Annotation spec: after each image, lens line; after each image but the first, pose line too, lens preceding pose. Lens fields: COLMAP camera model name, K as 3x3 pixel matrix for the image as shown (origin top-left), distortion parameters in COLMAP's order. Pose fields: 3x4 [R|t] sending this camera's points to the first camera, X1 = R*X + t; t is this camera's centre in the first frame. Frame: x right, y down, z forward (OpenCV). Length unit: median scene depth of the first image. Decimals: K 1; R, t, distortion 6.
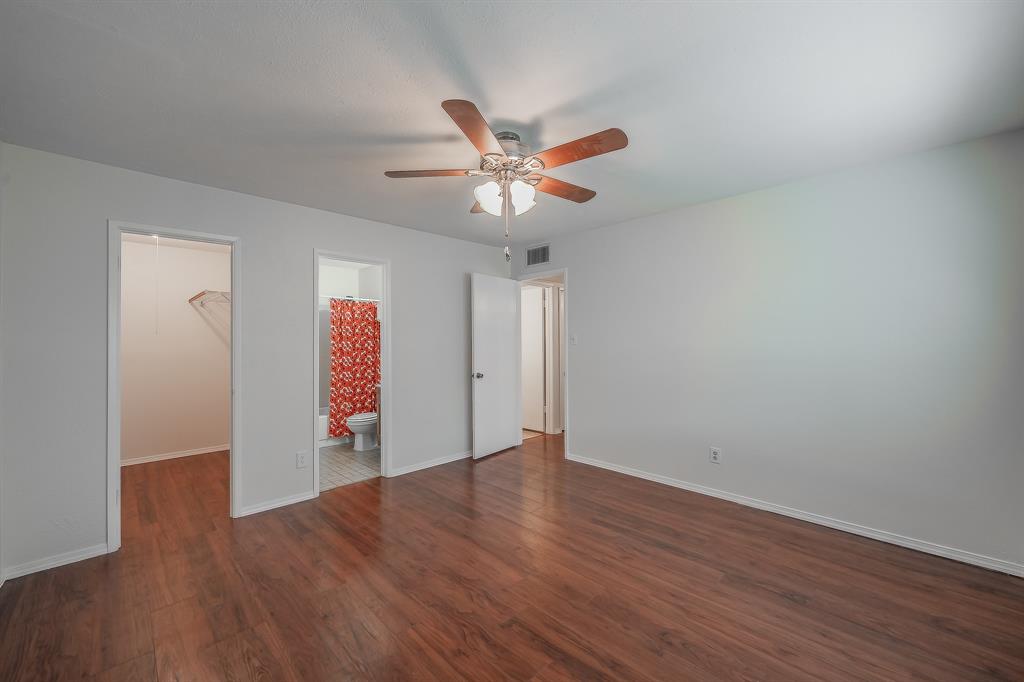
lens RADIAL K [[398.3, 0, 507.6], [0, 398.3, 341.1], [0, 0, 1]] dist [-0.000791, -0.000007]
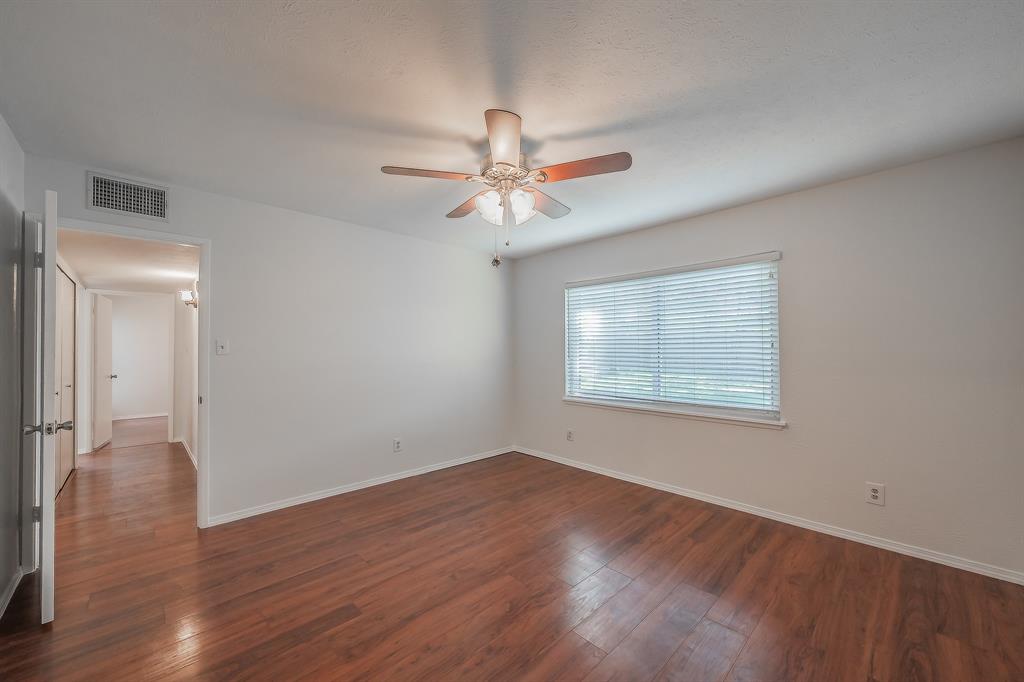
lens RADIAL K [[398.3, 0, 507.6], [0, 398.3, 341.1], [0, 0, 1]] dist [-0.000791, -0.000007]
pose [[0.025890, 0.018510, 0.999493, -0.769025], [0.008672, 0.999787, -0.018740, 0.005154], [-0.999627, 0.009152, 0.025724, 0.741352]]
